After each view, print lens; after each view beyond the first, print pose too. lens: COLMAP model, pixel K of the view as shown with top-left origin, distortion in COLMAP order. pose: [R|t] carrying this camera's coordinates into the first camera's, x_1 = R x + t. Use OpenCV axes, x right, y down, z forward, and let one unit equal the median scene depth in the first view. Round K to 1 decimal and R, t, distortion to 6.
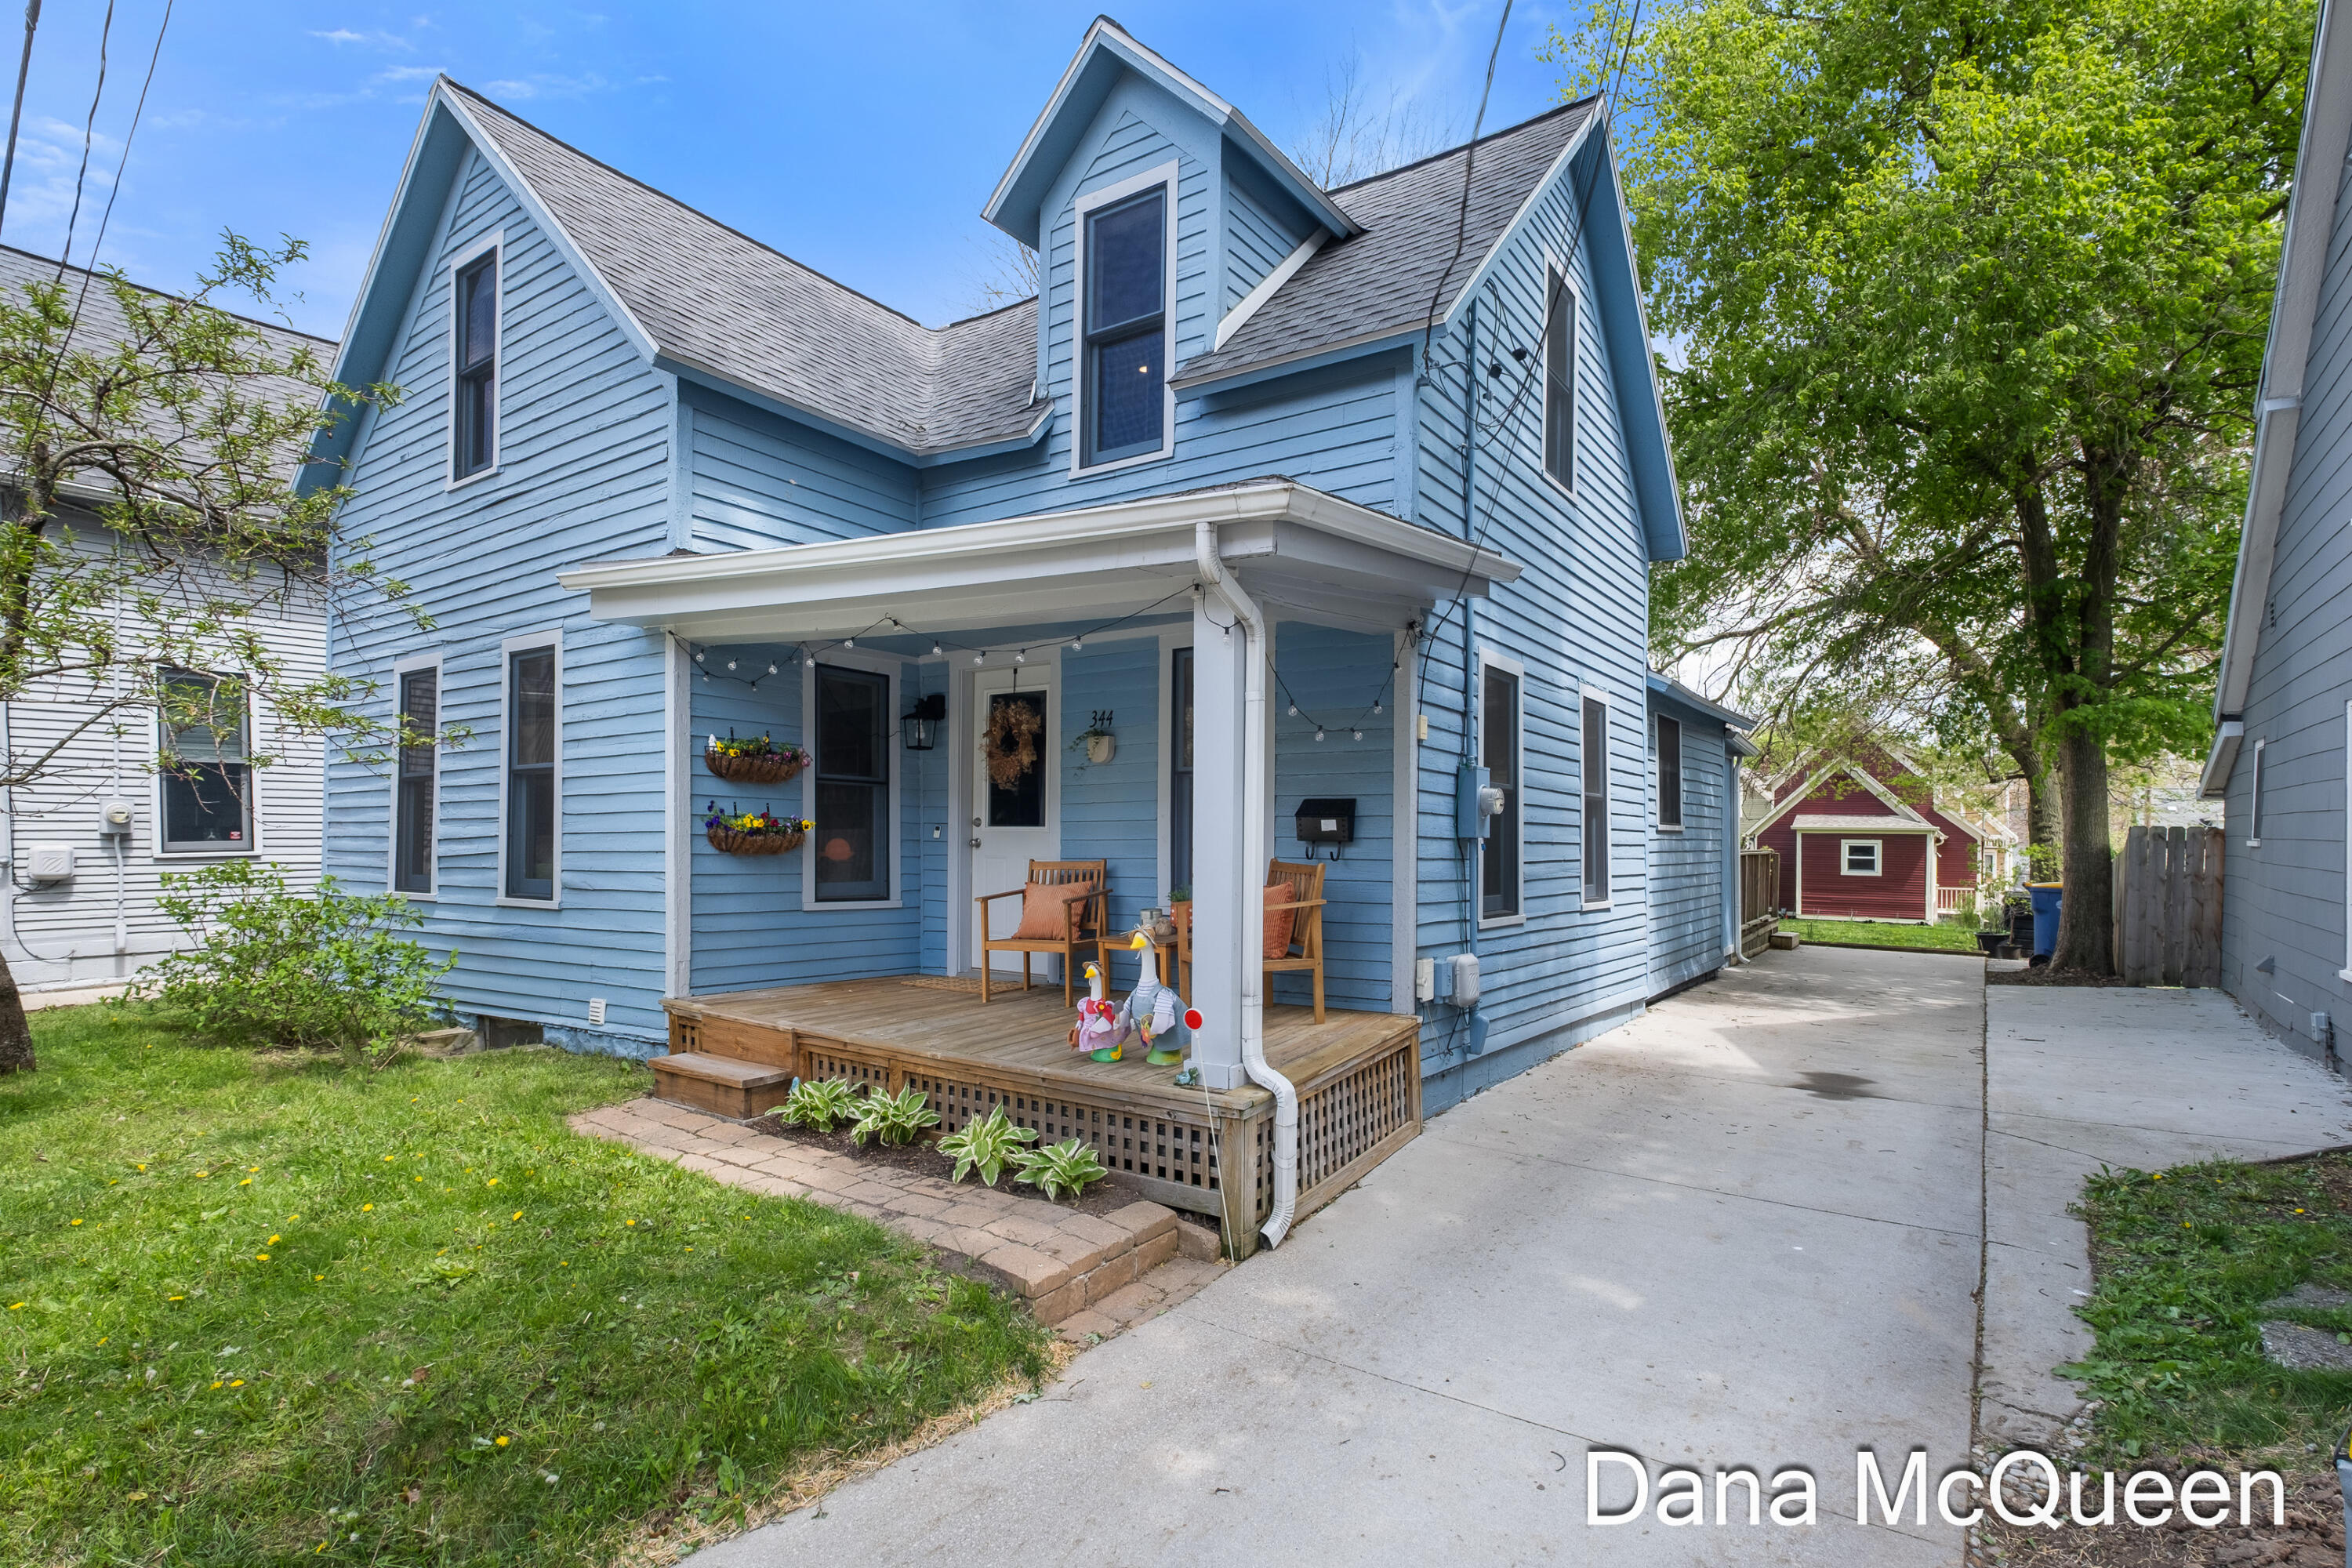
lens RADIAL K [[1210.1, 0, 1173.6], [0, 1210.1, 843.4], [0, 0, 1]] dist [0.005142, -0.000069]
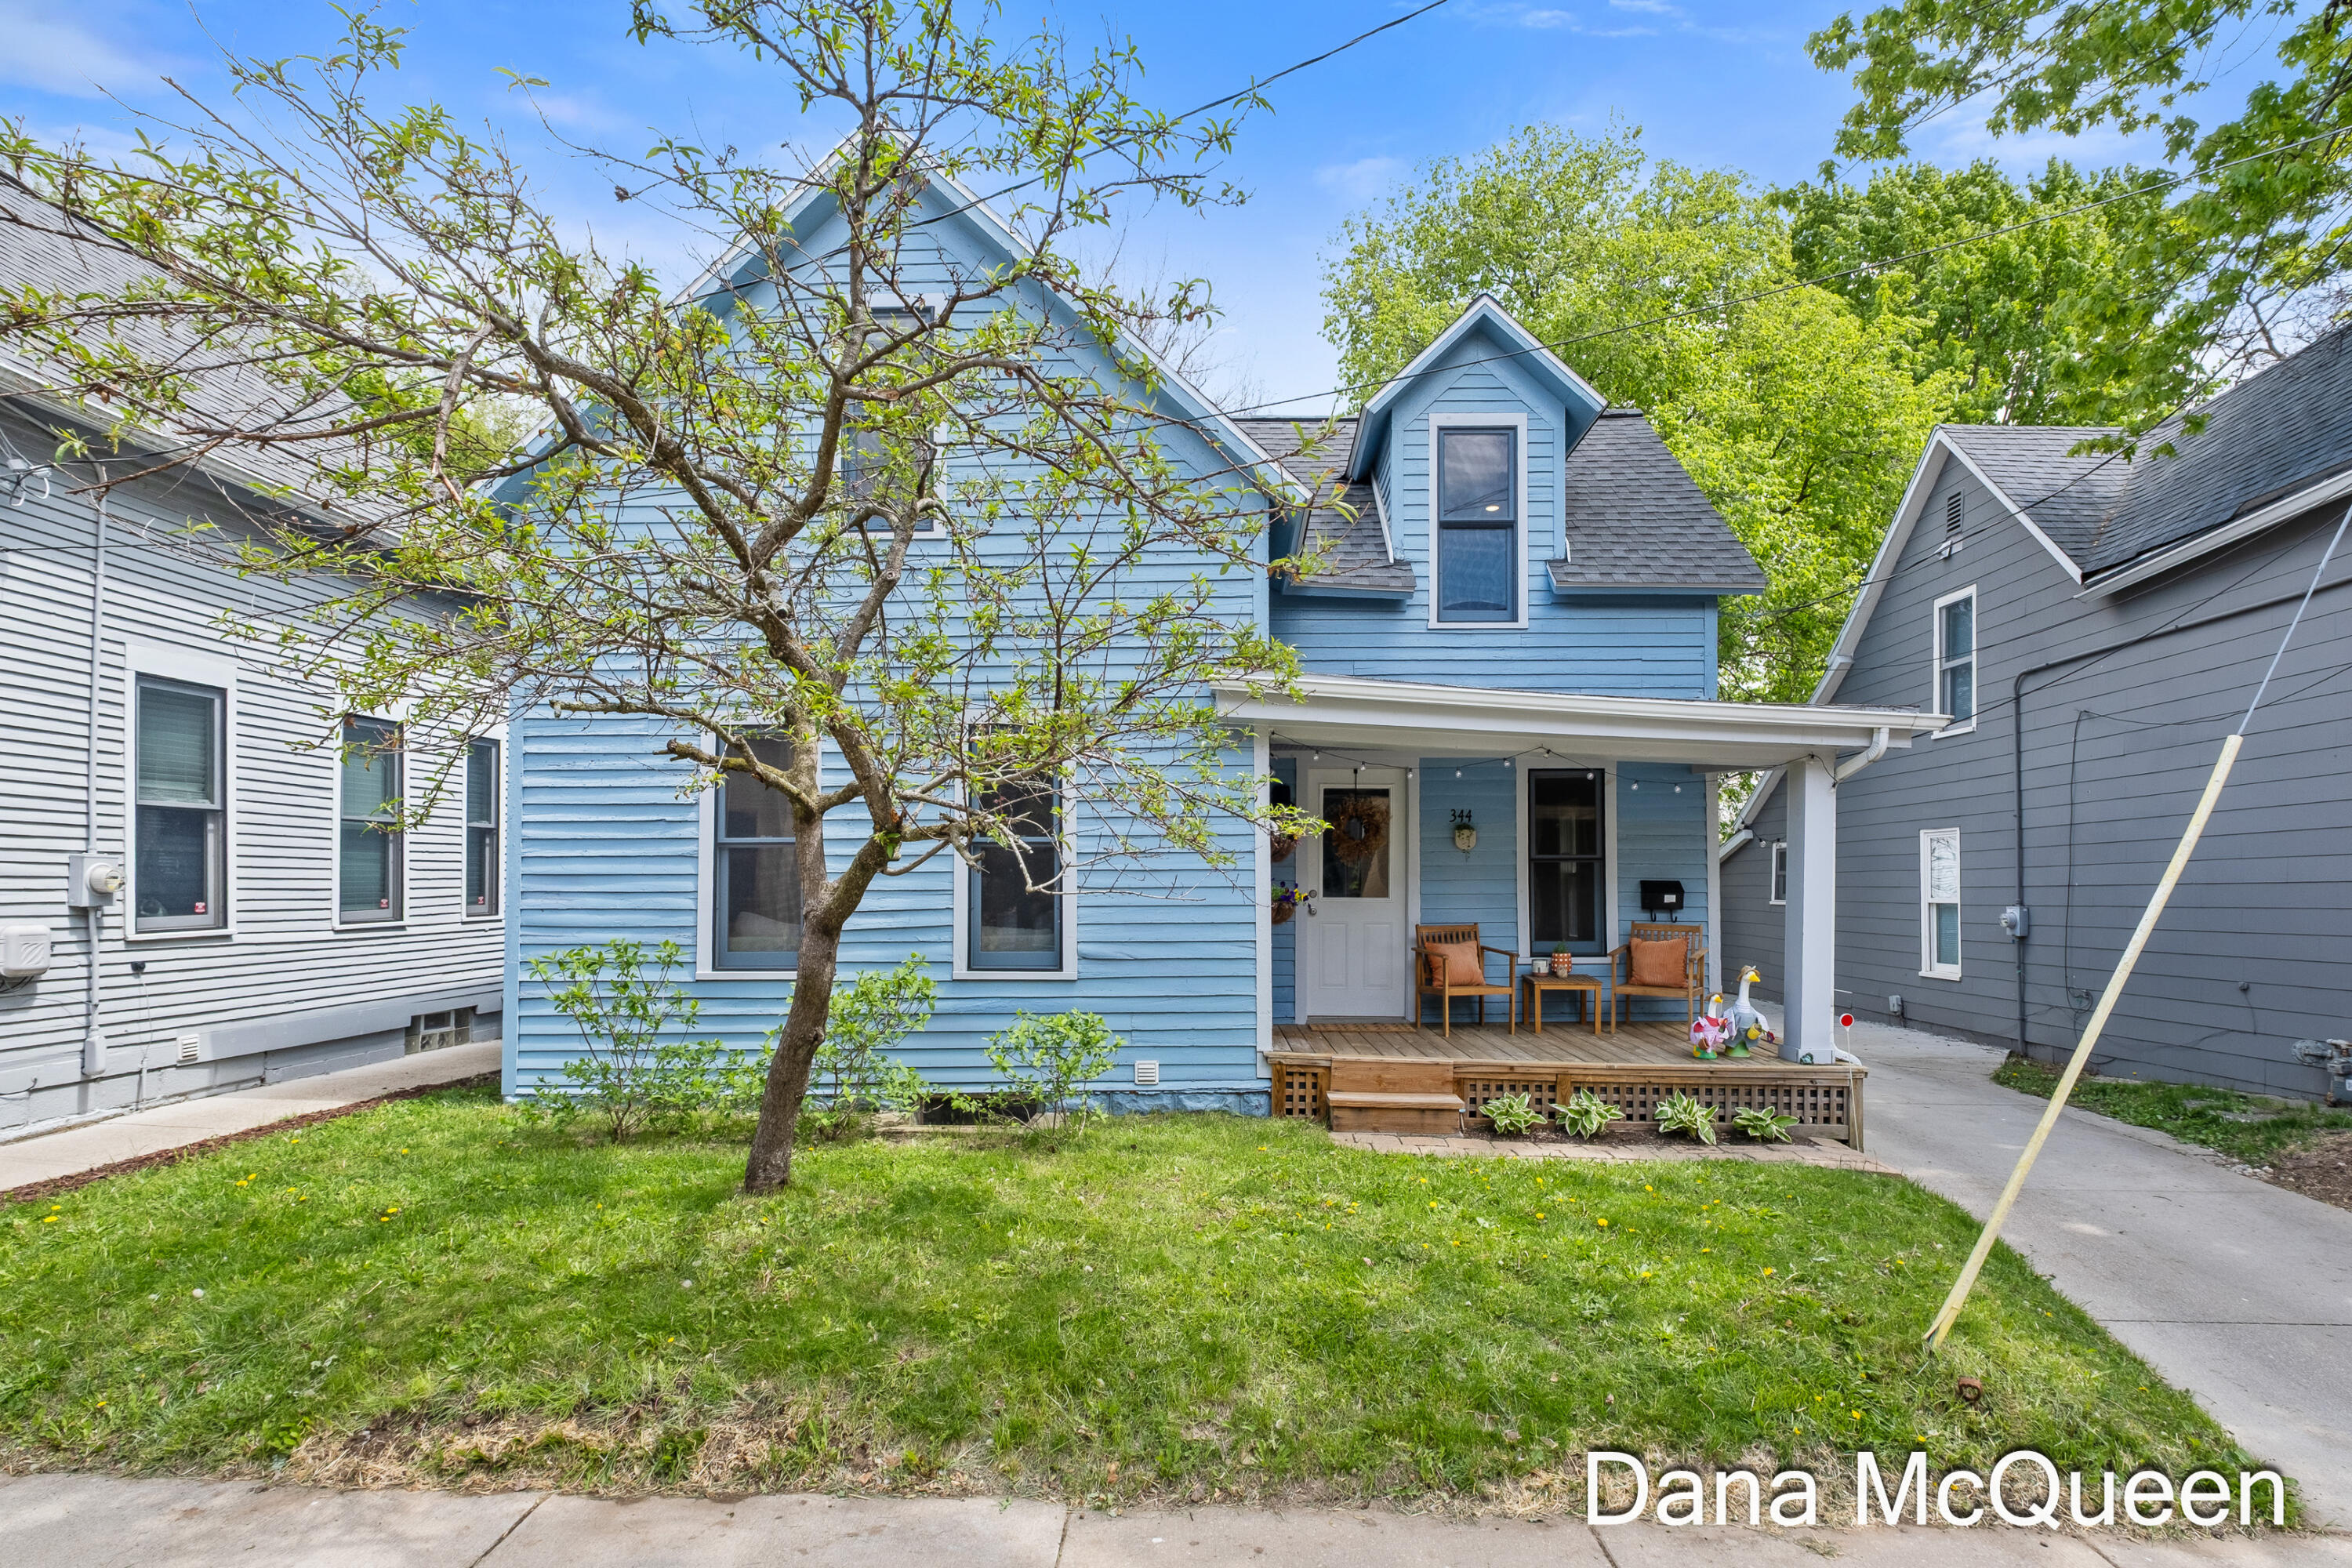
lens RADIAL K [[1210.1, 0, 1207.6], [0, 1210.1, 872.5], [0, 0, 1]] dist [0.005142, -0.000069]
pose [[0.820557, 0.007997, 0.571508, -1.024691], [0.002583, 0.999840, -0.017698, -0.019140], [-0.571558, 0.015999, 0.820406, 0.083314]]
